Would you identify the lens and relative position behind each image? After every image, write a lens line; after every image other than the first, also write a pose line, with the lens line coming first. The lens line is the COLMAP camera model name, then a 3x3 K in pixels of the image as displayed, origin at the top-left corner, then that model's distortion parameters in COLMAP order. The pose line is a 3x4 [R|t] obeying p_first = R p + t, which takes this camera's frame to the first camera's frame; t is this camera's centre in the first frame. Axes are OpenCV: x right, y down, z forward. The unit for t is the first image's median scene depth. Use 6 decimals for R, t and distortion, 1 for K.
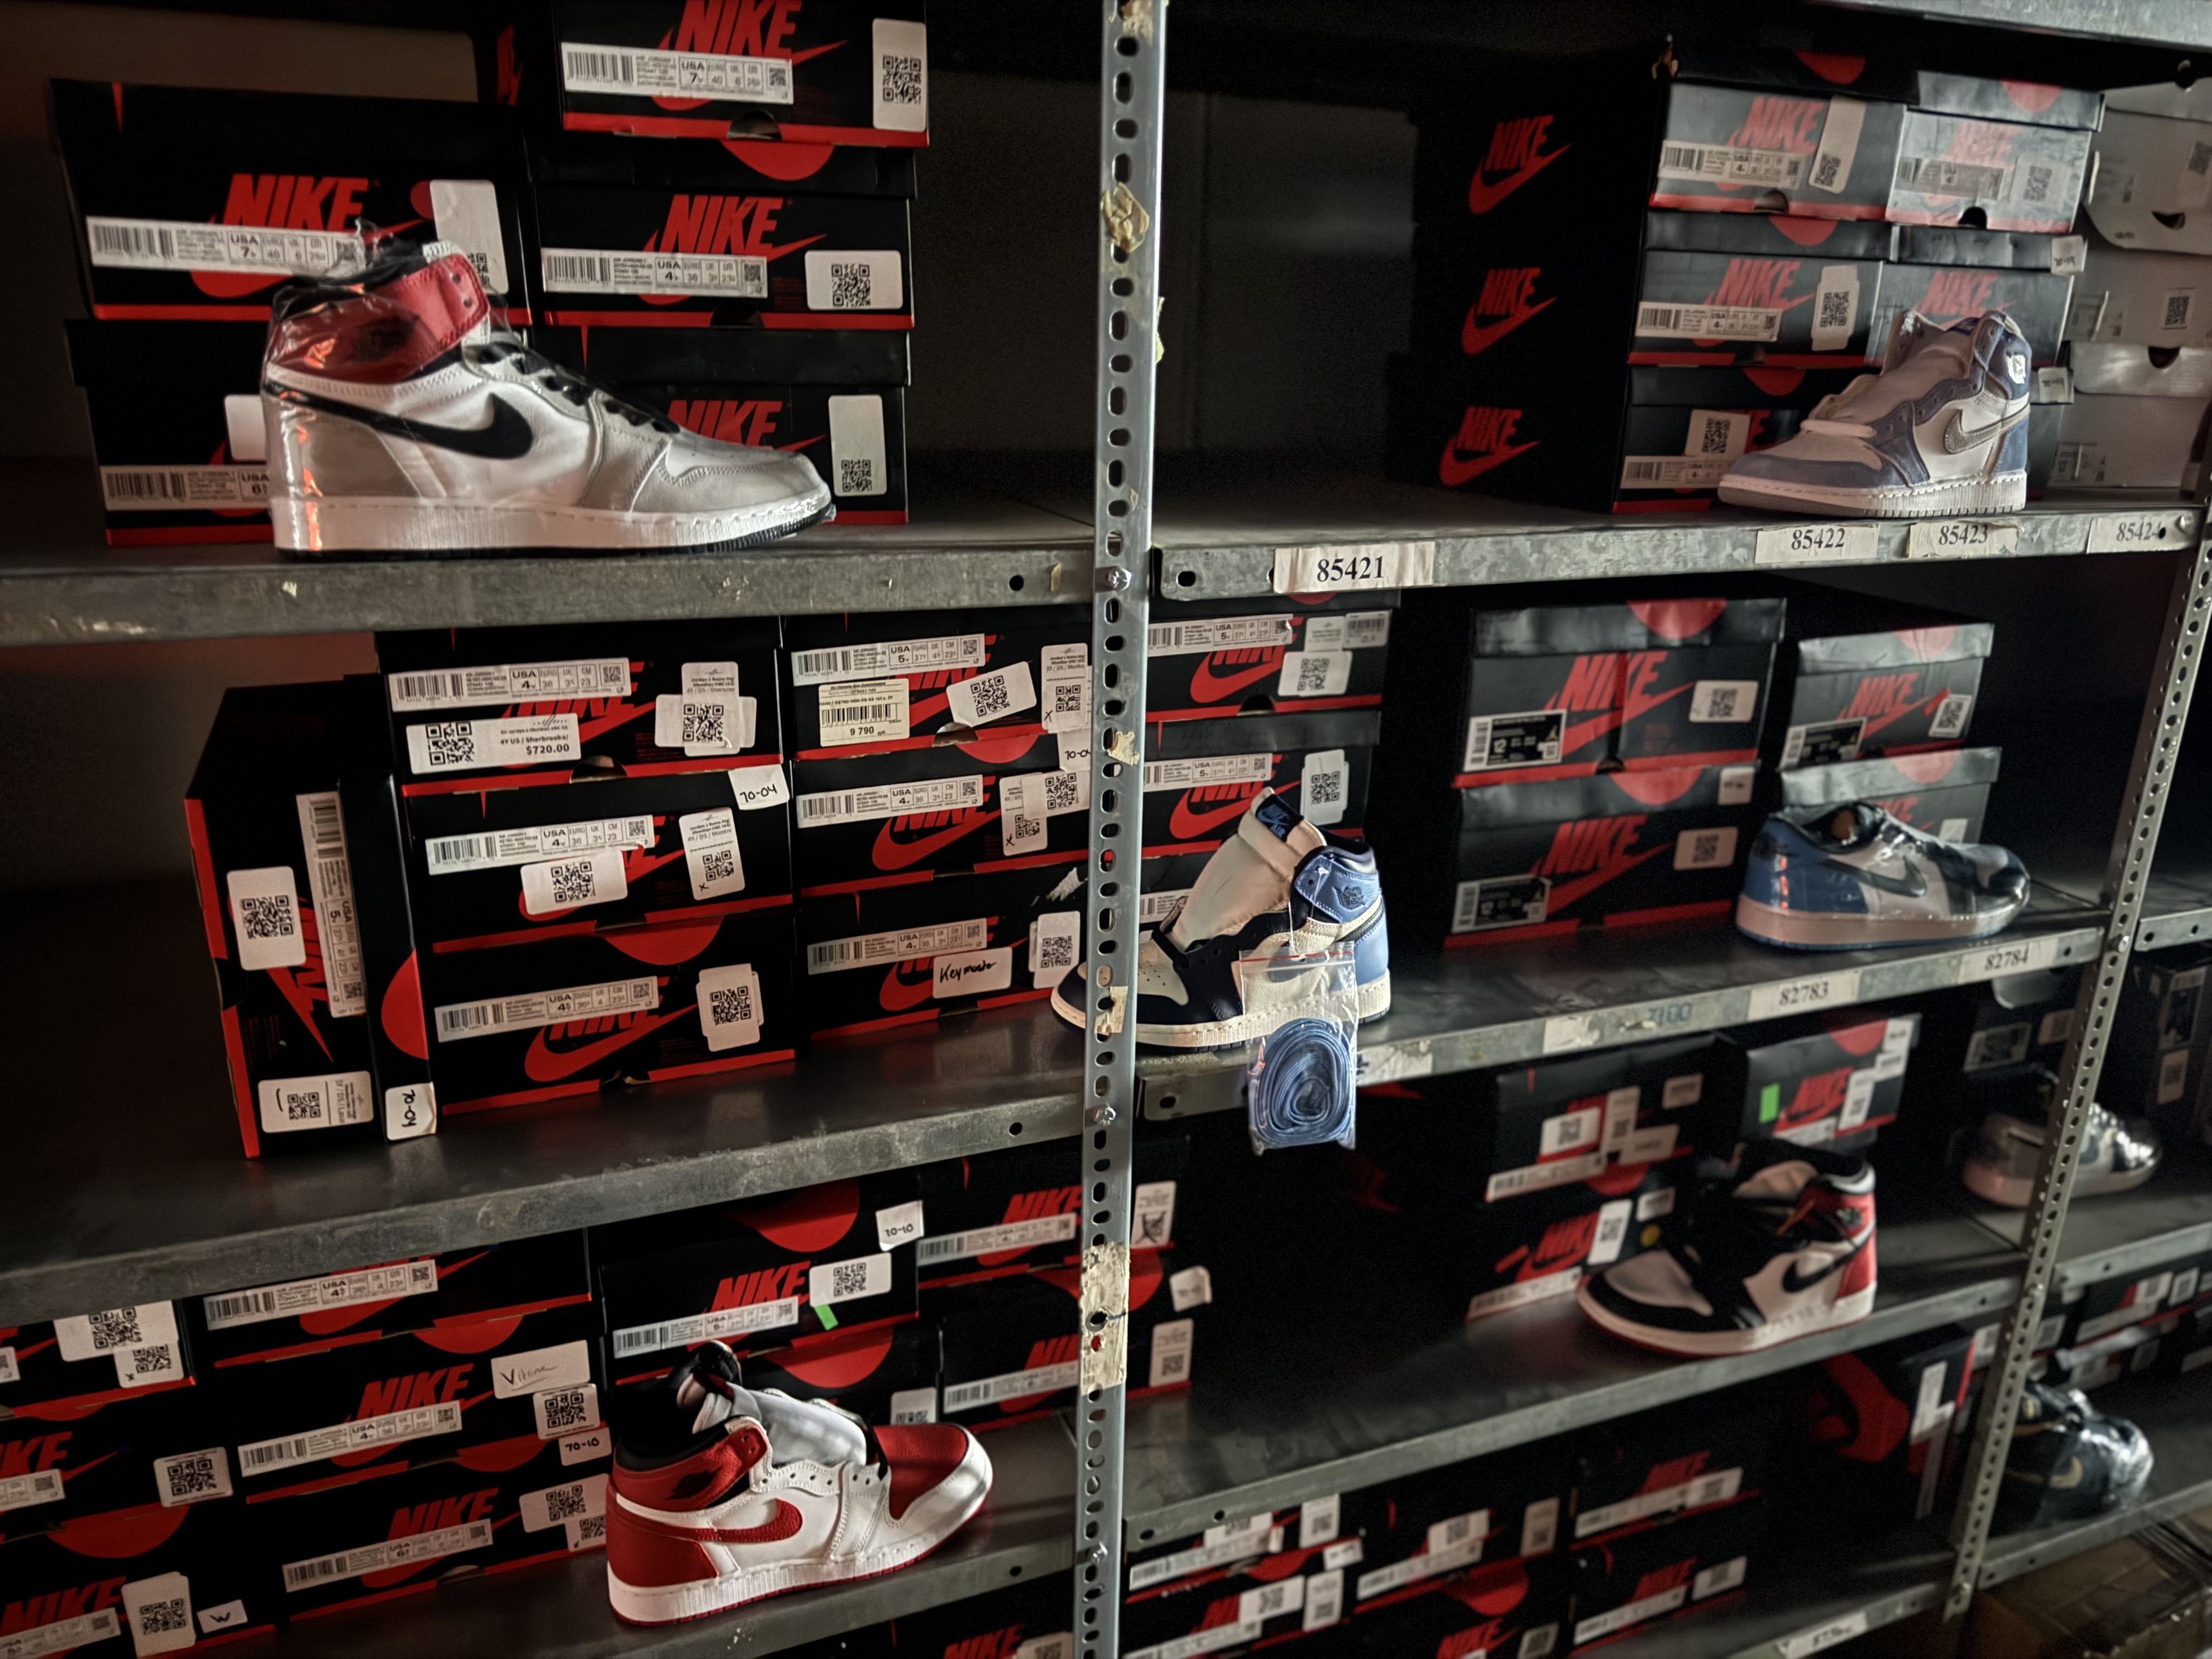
lens RADIAL K [[1576.2, 0, 1118.5], [0, 1576.2, 843.5], [0, 0, 1]] dist [0.019110, -0.026997]
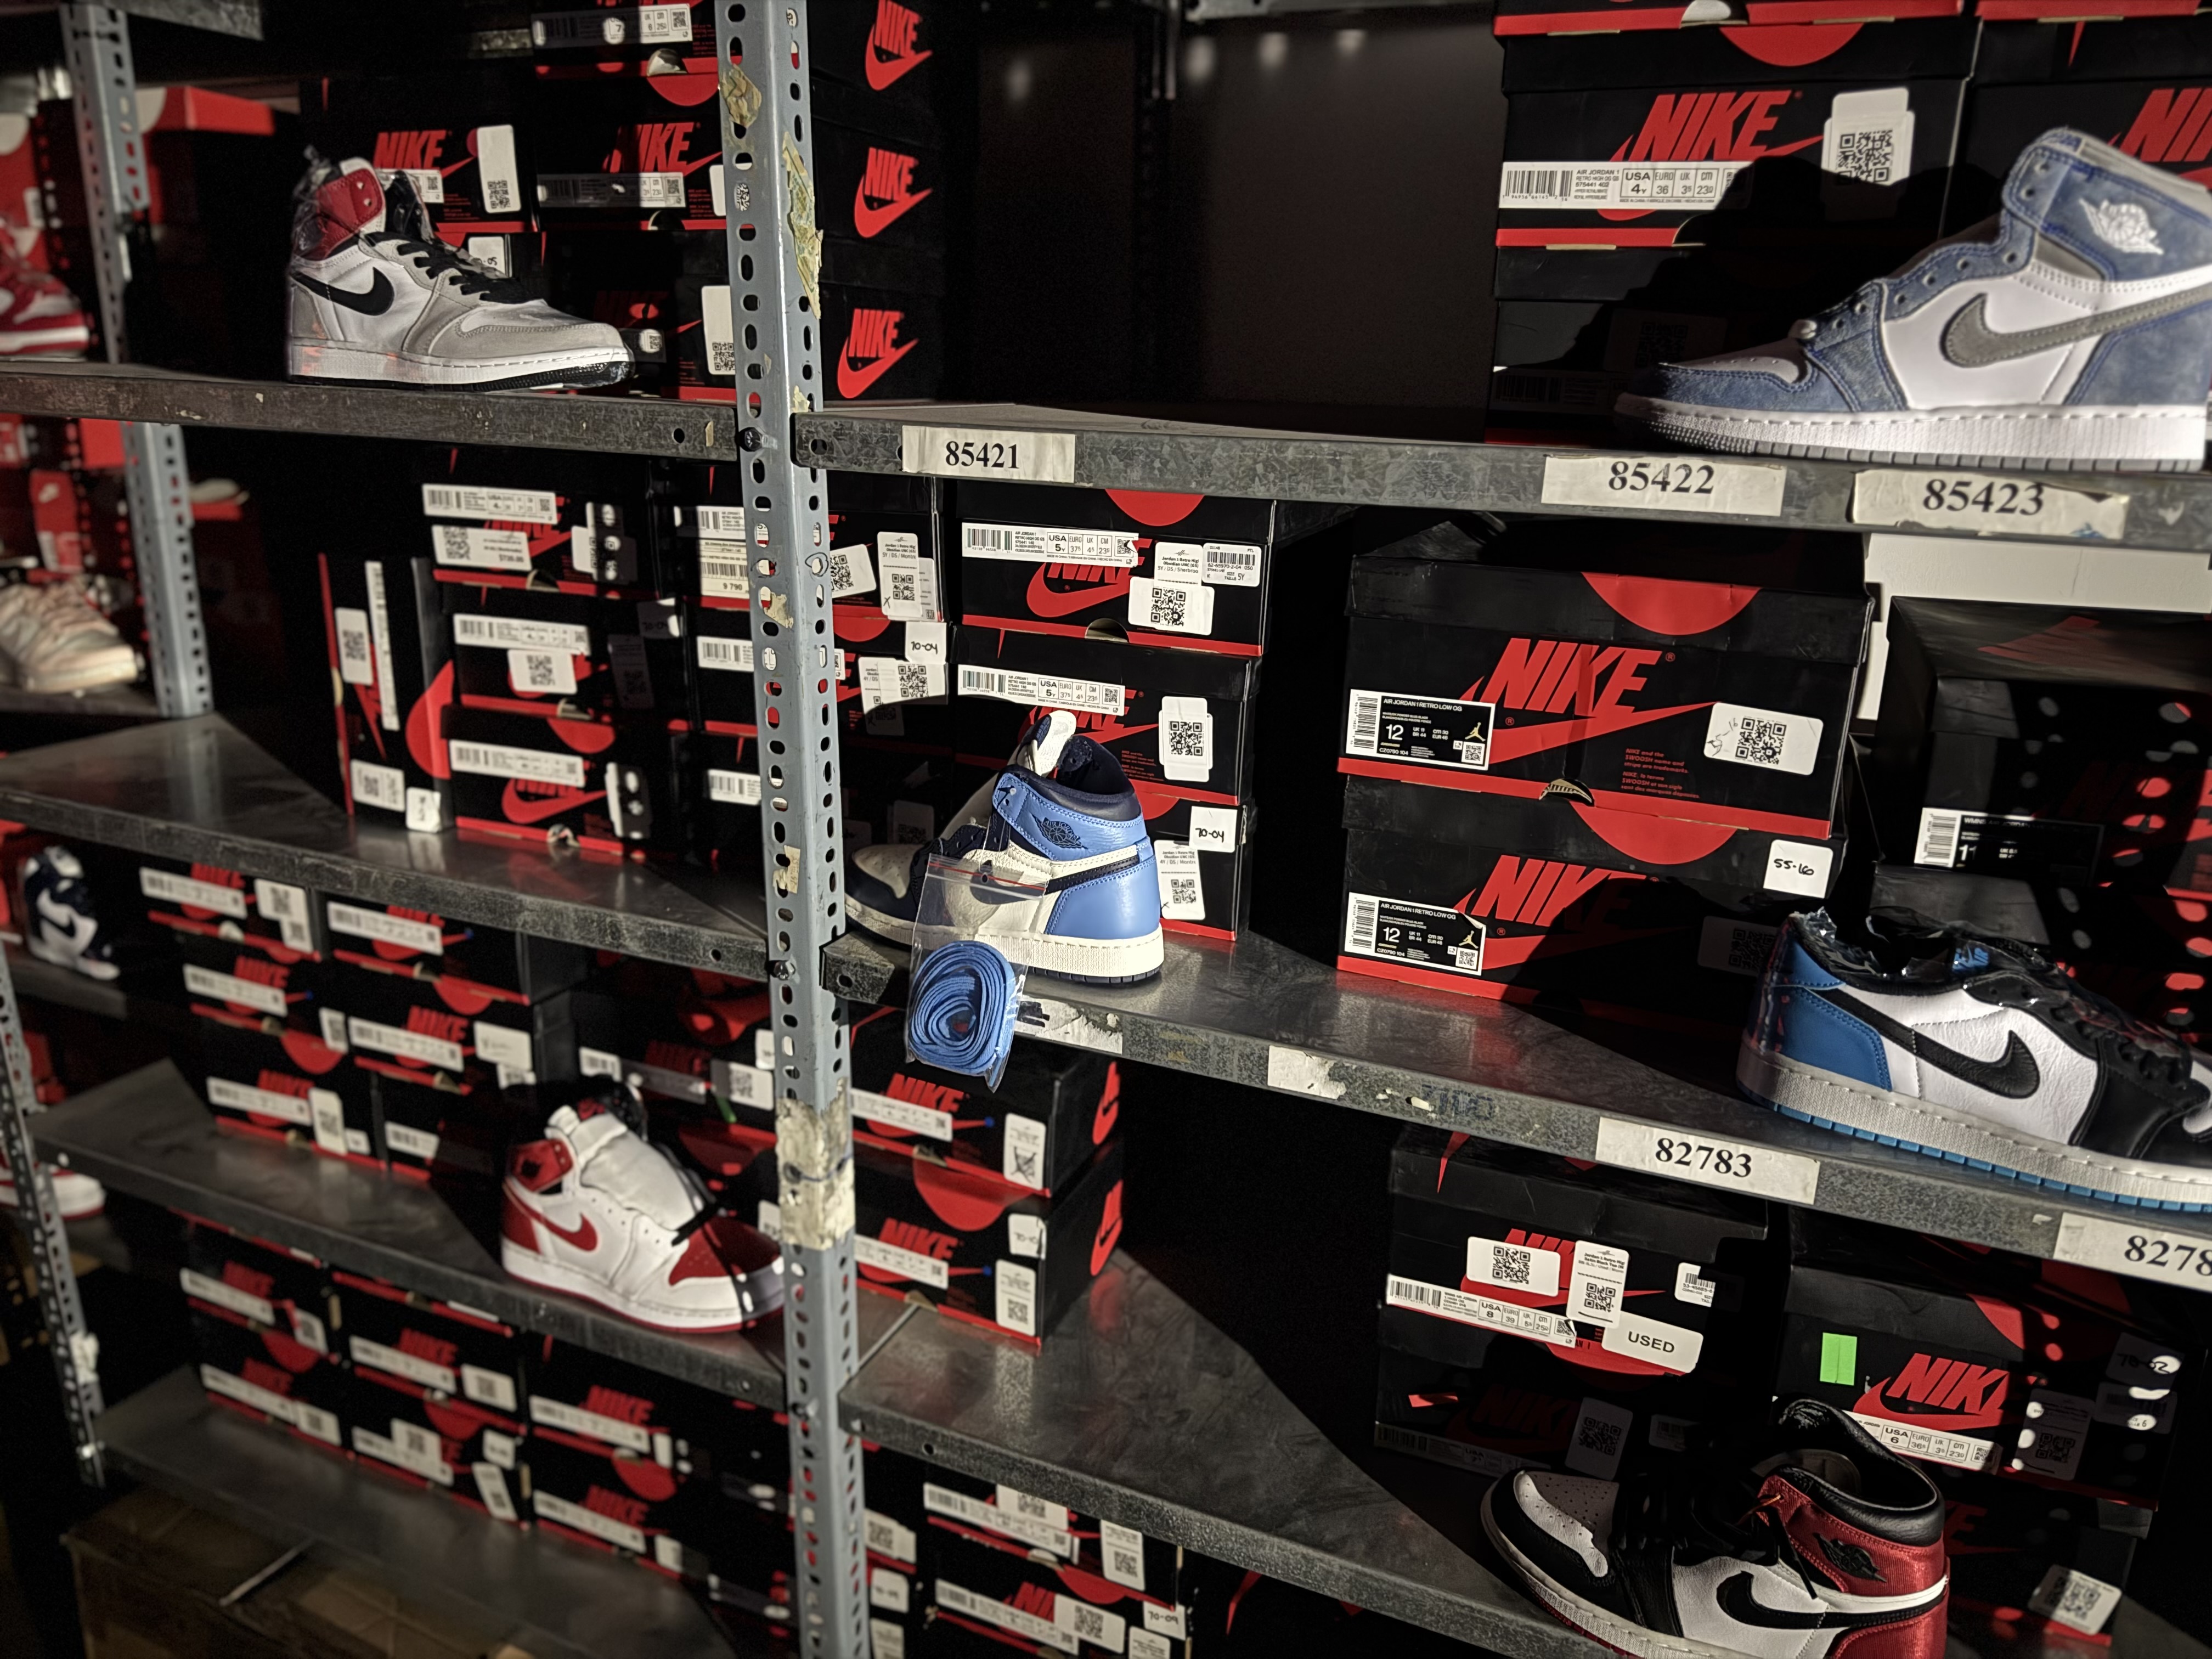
lens RADIAL K [[1576.2, 0, 1109.9], [0, 1576.2, 847.3], [0, 0, 1]] dist [0.019110, -0.026997]
pose [[0.698905, 0.208717, -0.684083, 0.864767], [-0.238545, 0.969730, 0.052156, -0.013398], [0.674261, 0.126732, 0.727537, 0.380777]]
